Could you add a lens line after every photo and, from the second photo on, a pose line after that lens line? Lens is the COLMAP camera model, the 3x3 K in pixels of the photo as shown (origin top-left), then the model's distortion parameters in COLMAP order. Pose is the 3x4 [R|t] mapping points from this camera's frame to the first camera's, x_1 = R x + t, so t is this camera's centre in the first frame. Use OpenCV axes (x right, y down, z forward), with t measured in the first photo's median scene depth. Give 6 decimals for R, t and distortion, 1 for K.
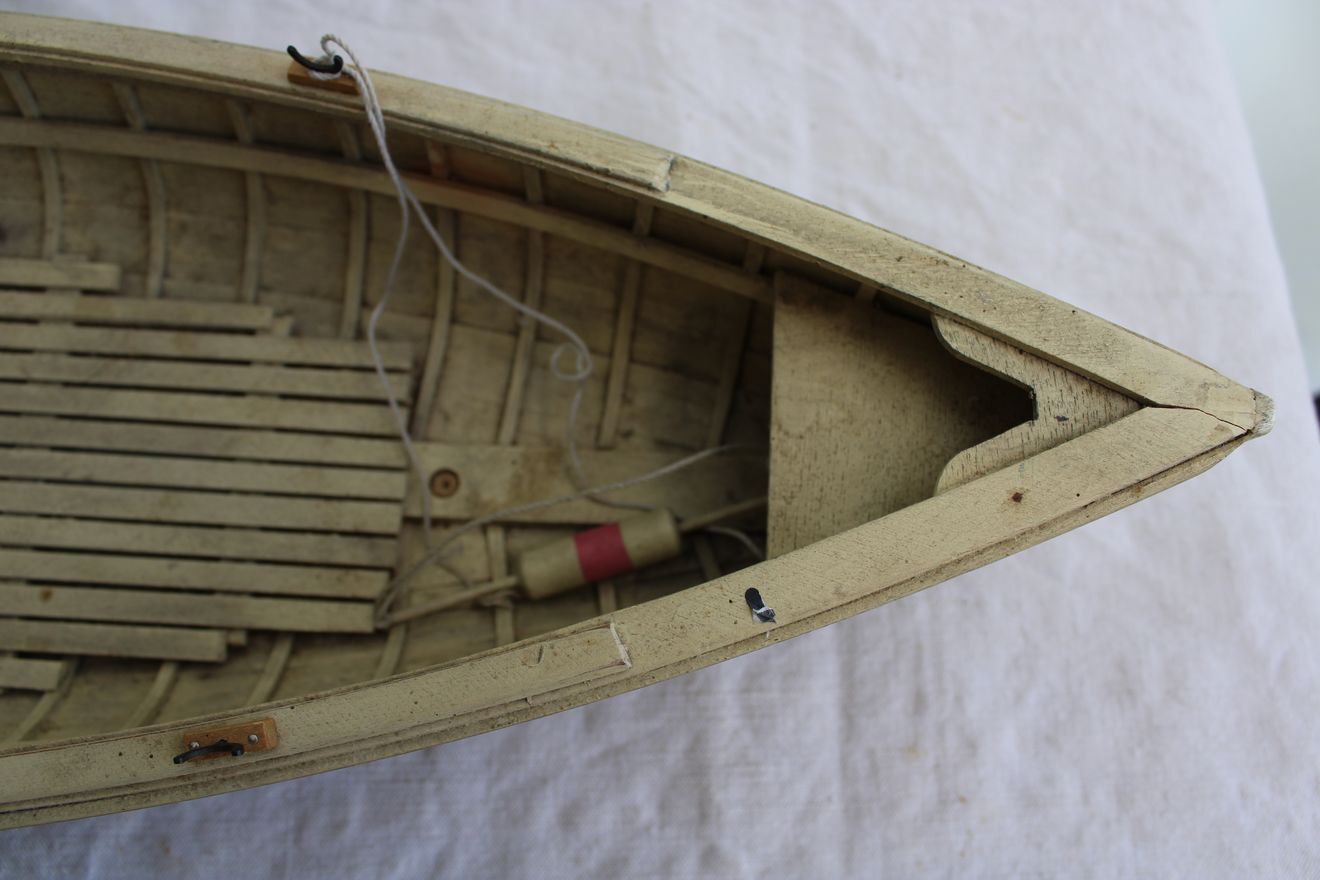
lens RADIAL K [[1105.6, 0, 669.2], [0, 1105.6, 443.2], [0, 0, 1]] dist [-0.165549, 0.116174]
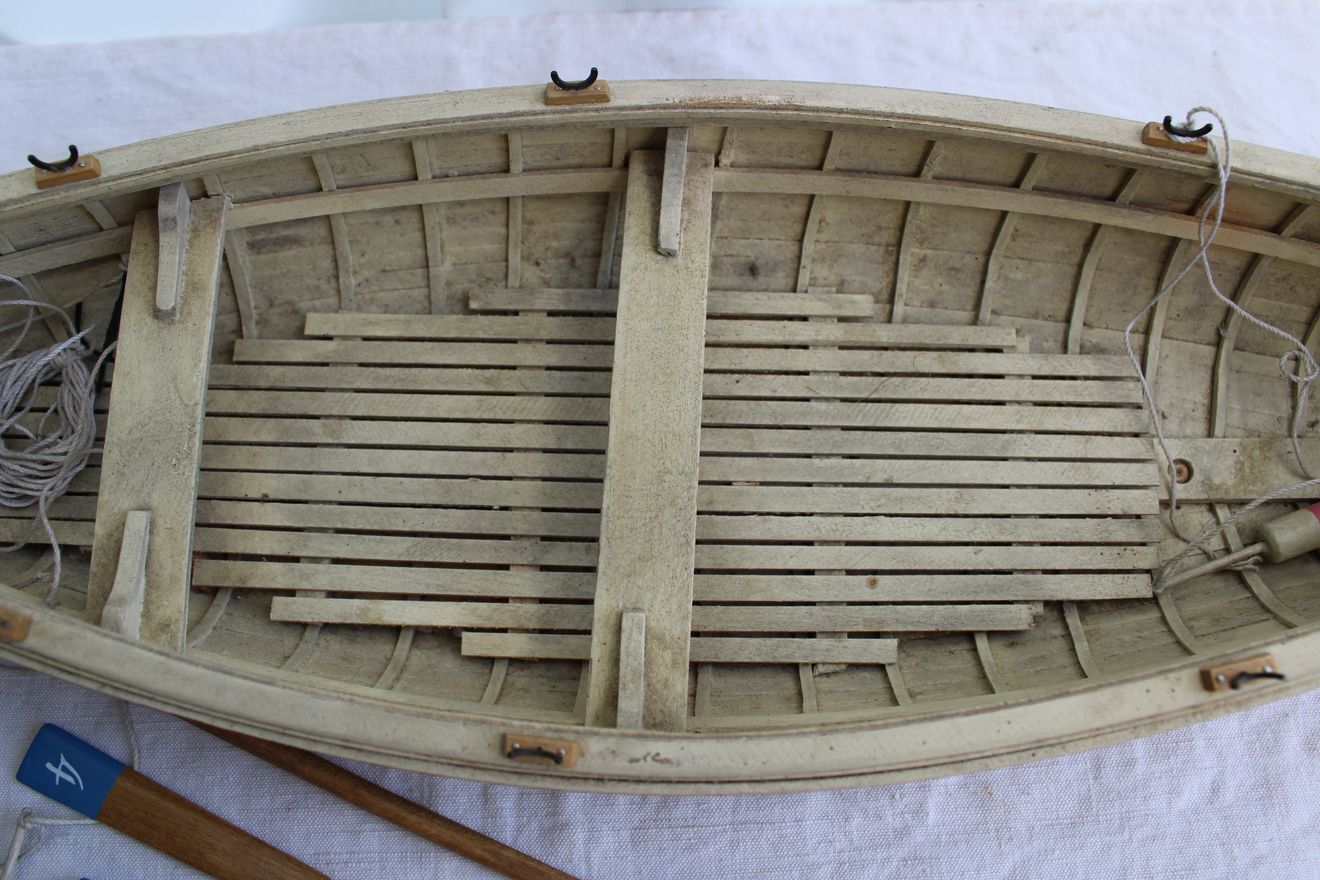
lens RADIAL K [[1105.6, 0, 654.4], [0, 1105.6, 435.9], [0, 0, 1]] dist [-0.165549, 0.116174]
pose [[0.996720, -0.041137, -0.069696, -0.720142], [0.040428, 0.999116, -0.011550, -0.012139], [0.070109, 0.008695, 0.997501, -0.209263]]
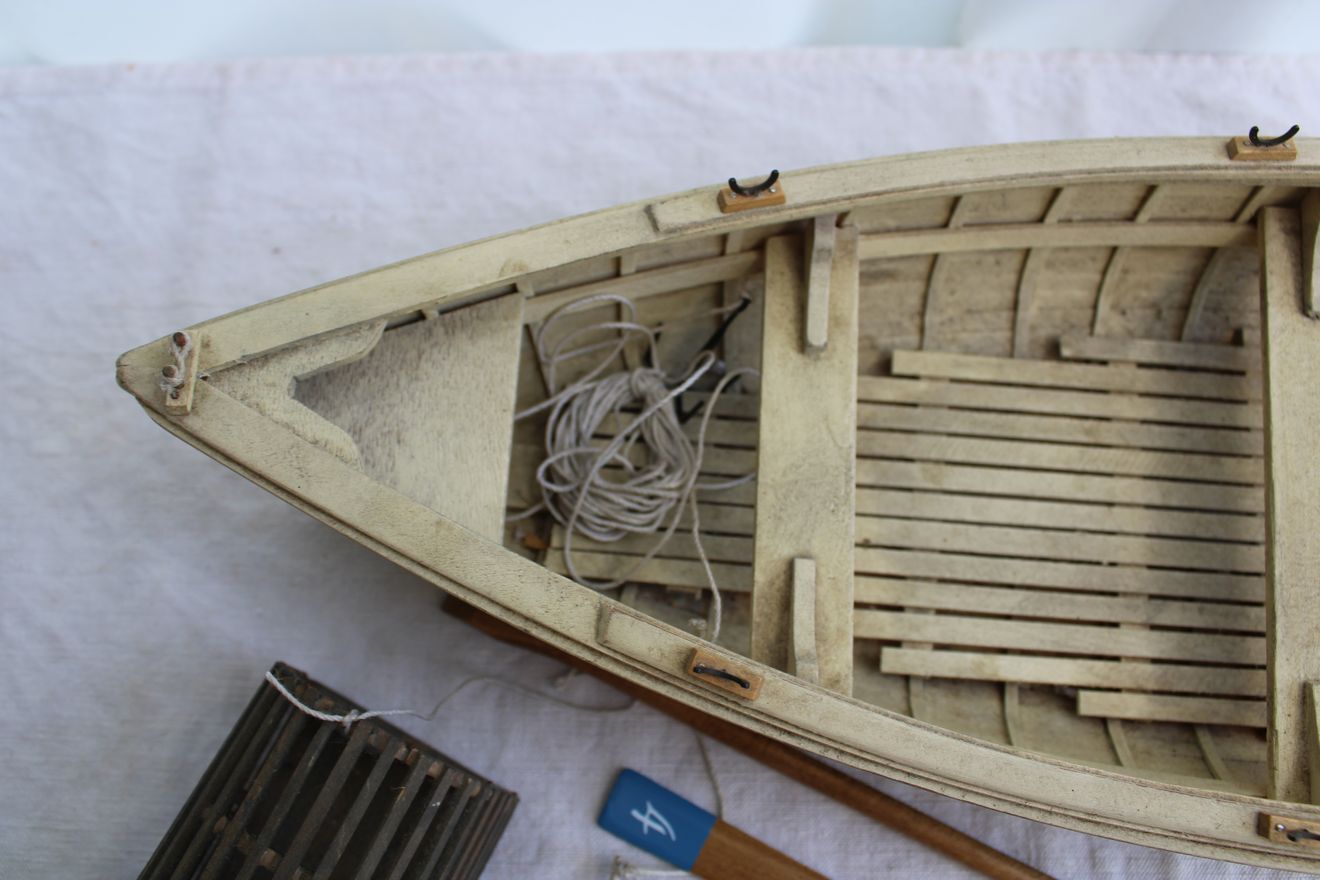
lens RADIAL K [[1105.6, 0, 668.0], [0, 1105.6, 433.8], [0, 0, 1]] dist [-0.165549, 0.116174]
pose [[0.989562, 0.008029, -0.143881, -1.209059], [-0.011026, 0.999738, -0.020041, -0.058466], [0.143682, 0.021418, 0.989392, -0.226499]]
